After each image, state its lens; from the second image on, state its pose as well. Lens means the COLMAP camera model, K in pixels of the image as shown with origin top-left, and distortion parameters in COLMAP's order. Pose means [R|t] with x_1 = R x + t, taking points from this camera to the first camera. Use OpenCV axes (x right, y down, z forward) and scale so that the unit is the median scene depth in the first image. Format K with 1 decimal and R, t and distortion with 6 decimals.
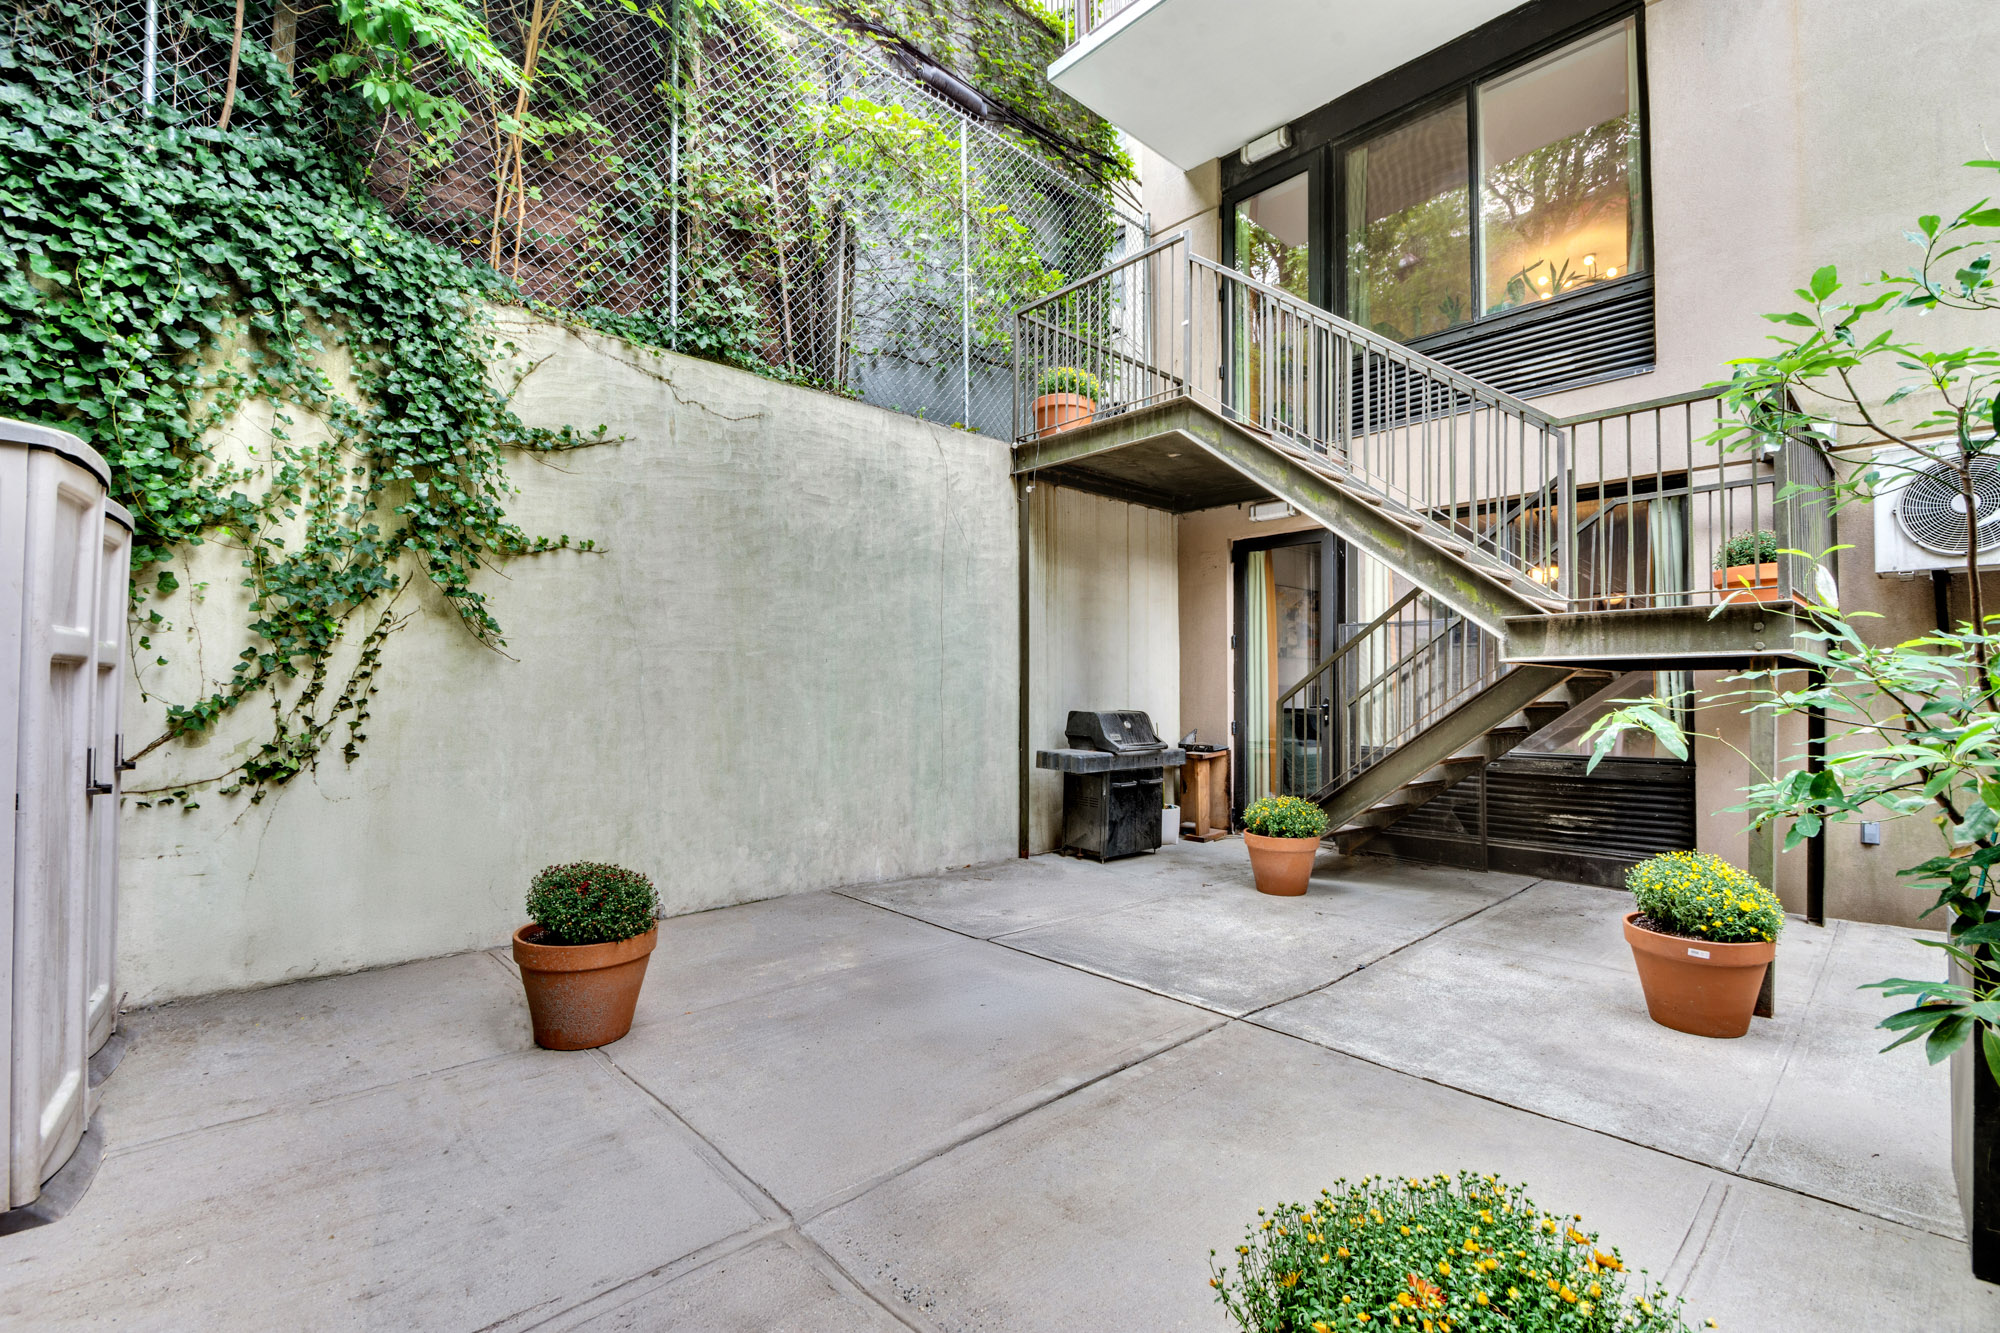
lens RADIAL K [[874.6, 0, 990.6], [0, 874.6, 679.5], [0, 0, 1]] dist [0.004489, -0.012254]
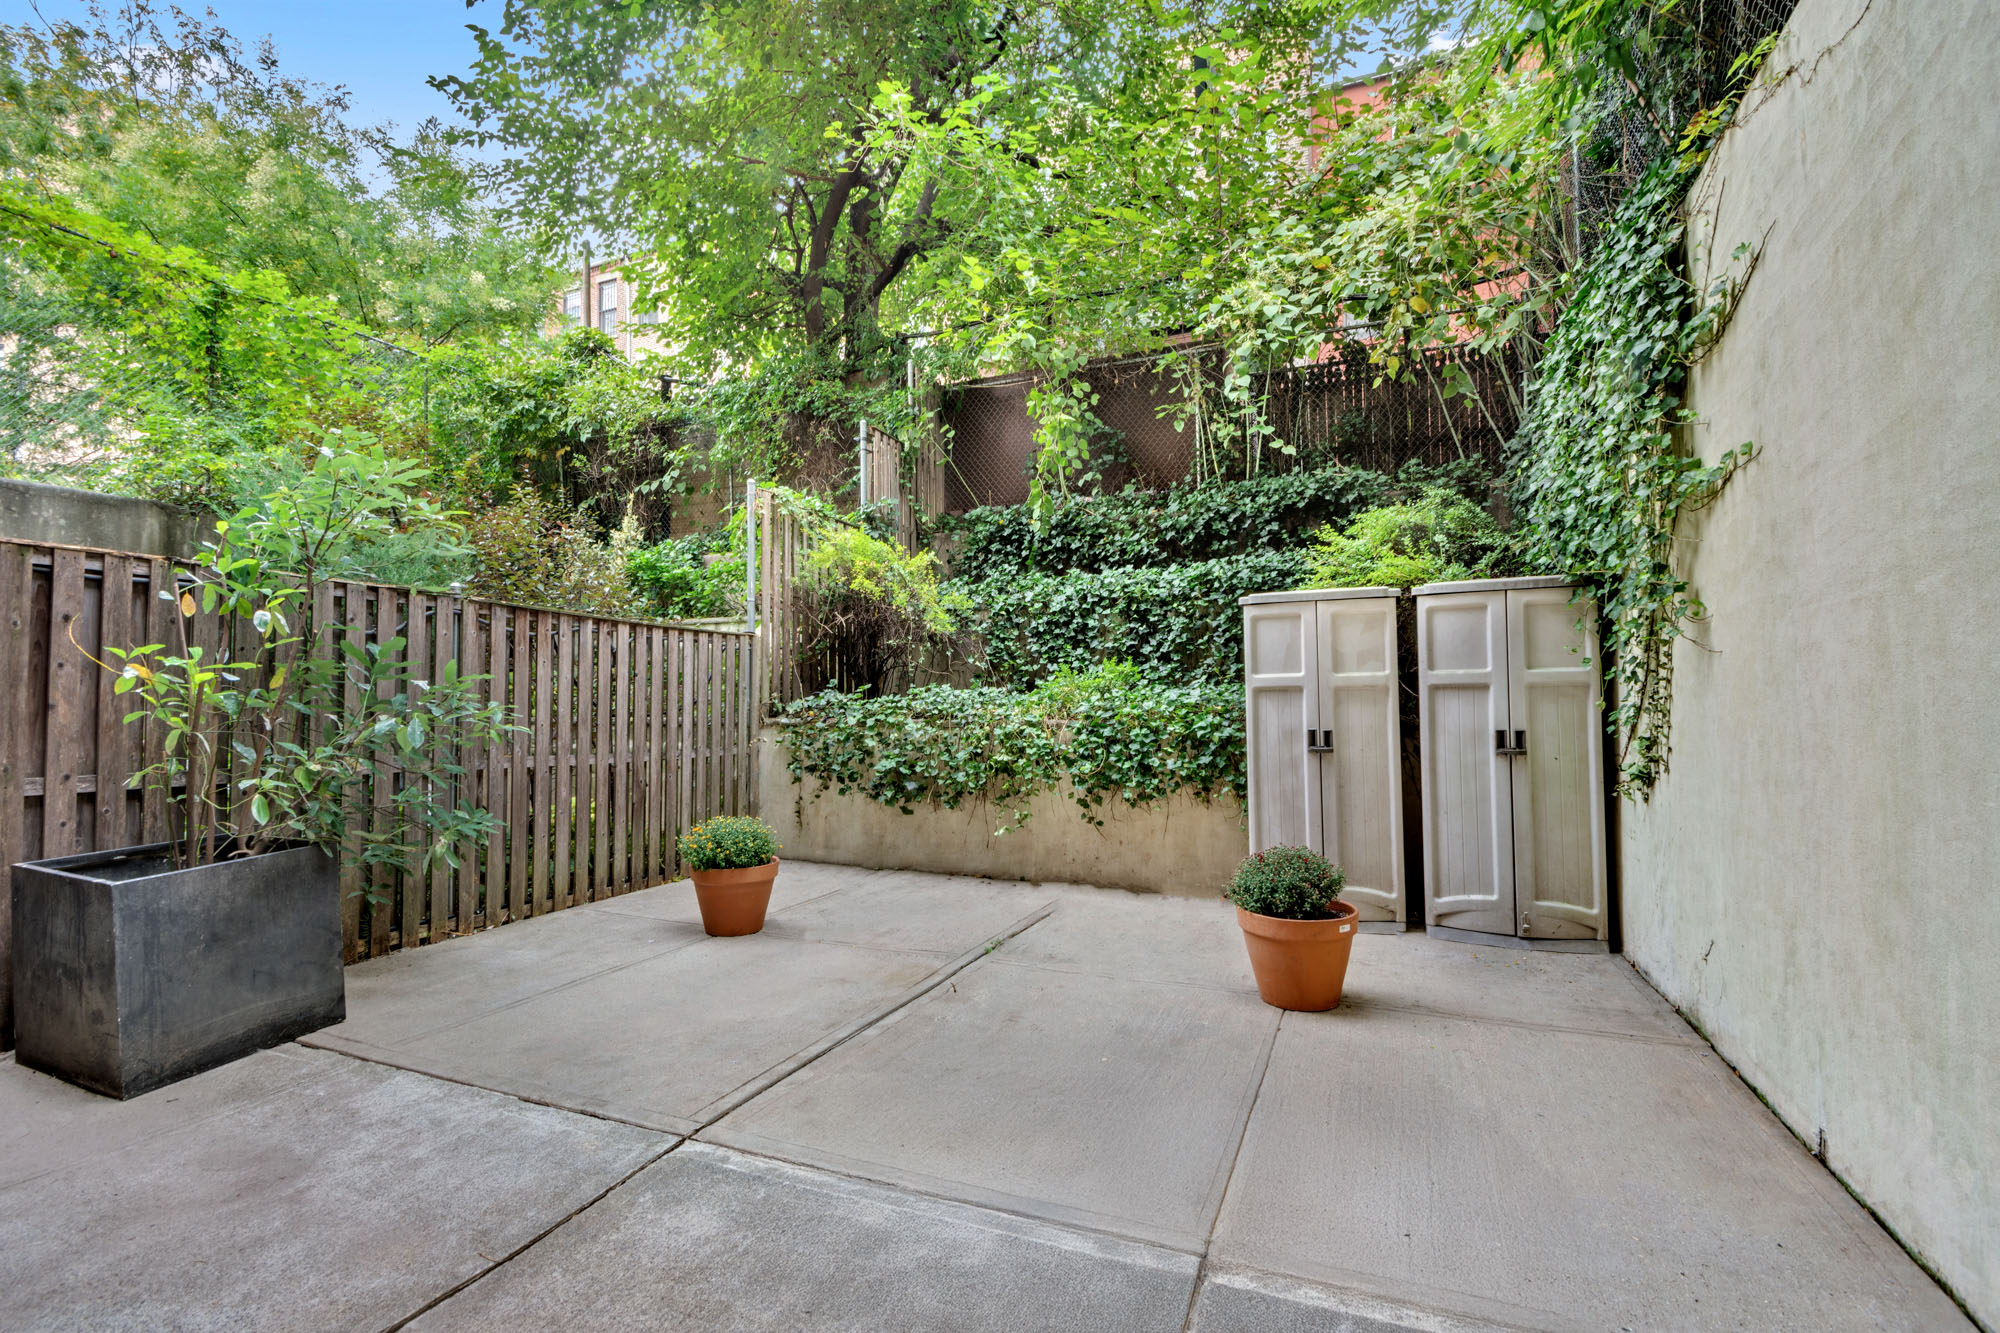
lens RADIAL K [[874.6, 0, 990.6], [0, 874.6, 679.5], [0, 0, 1]] dist [0.004489, -0.012254]
pose [[-0.916897, -0.010128, -0.398996, 0.207630], [0.010569, 0.998711, -0.049640, 0.023542], [0.398985, -0.049732, -0.915608, 1.081309]]
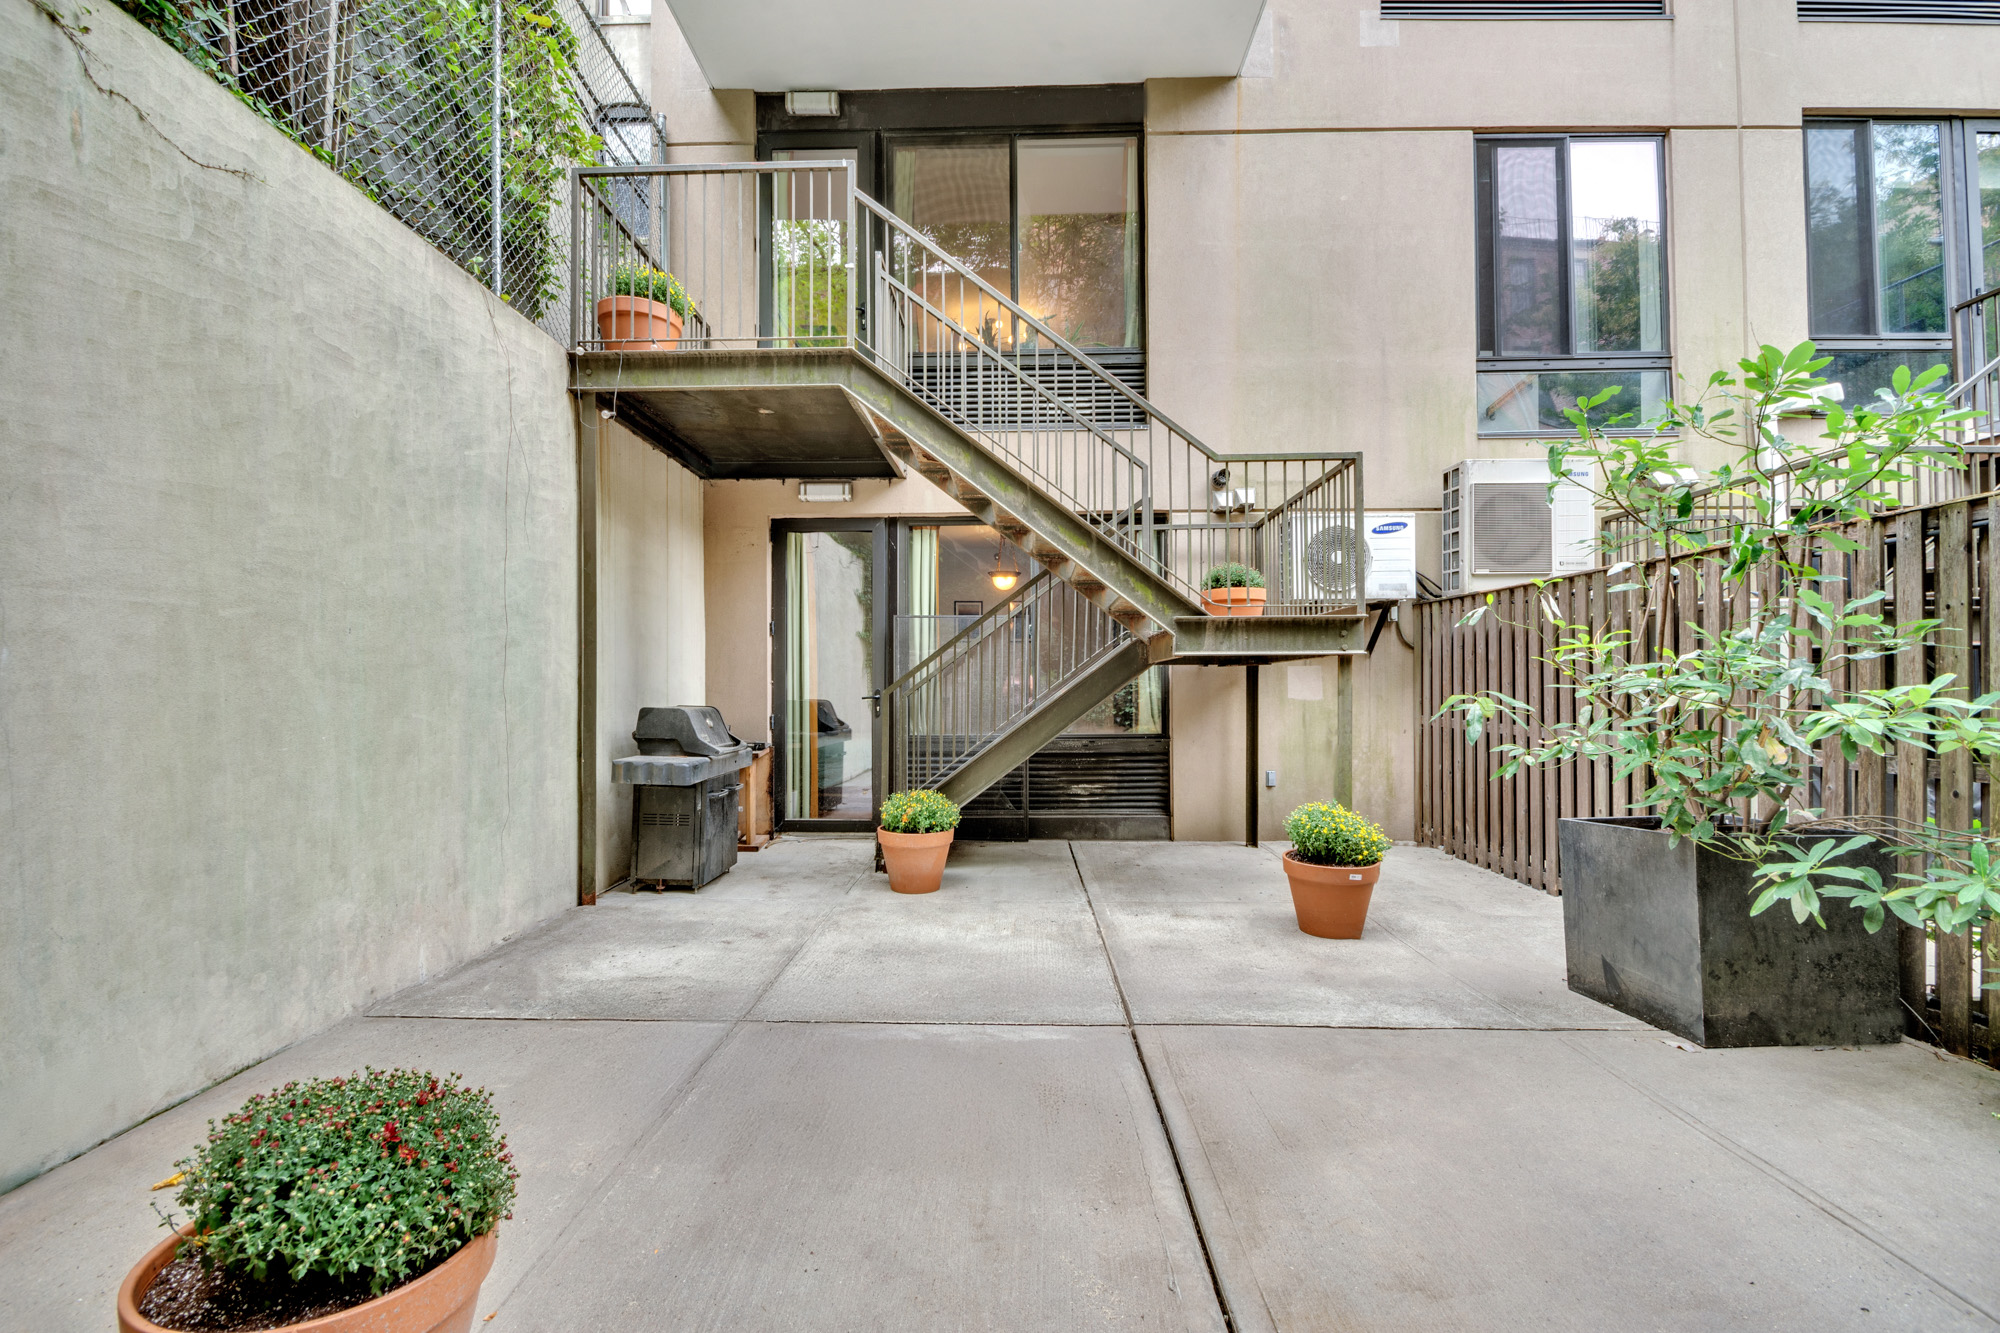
lens RADIAL K [[874.6, 0, 990.6], [0, 874.6, 679.5], [0, 0, 1]] dist [0.004489, -0.012254]
pose [[0.695655, 0.000556, 0.718375, -0.304958], [-0.006568, 0.999963, 0.005586, 0.005024], [-0.718346, -0.008604, 0.695633, 0.270795]]
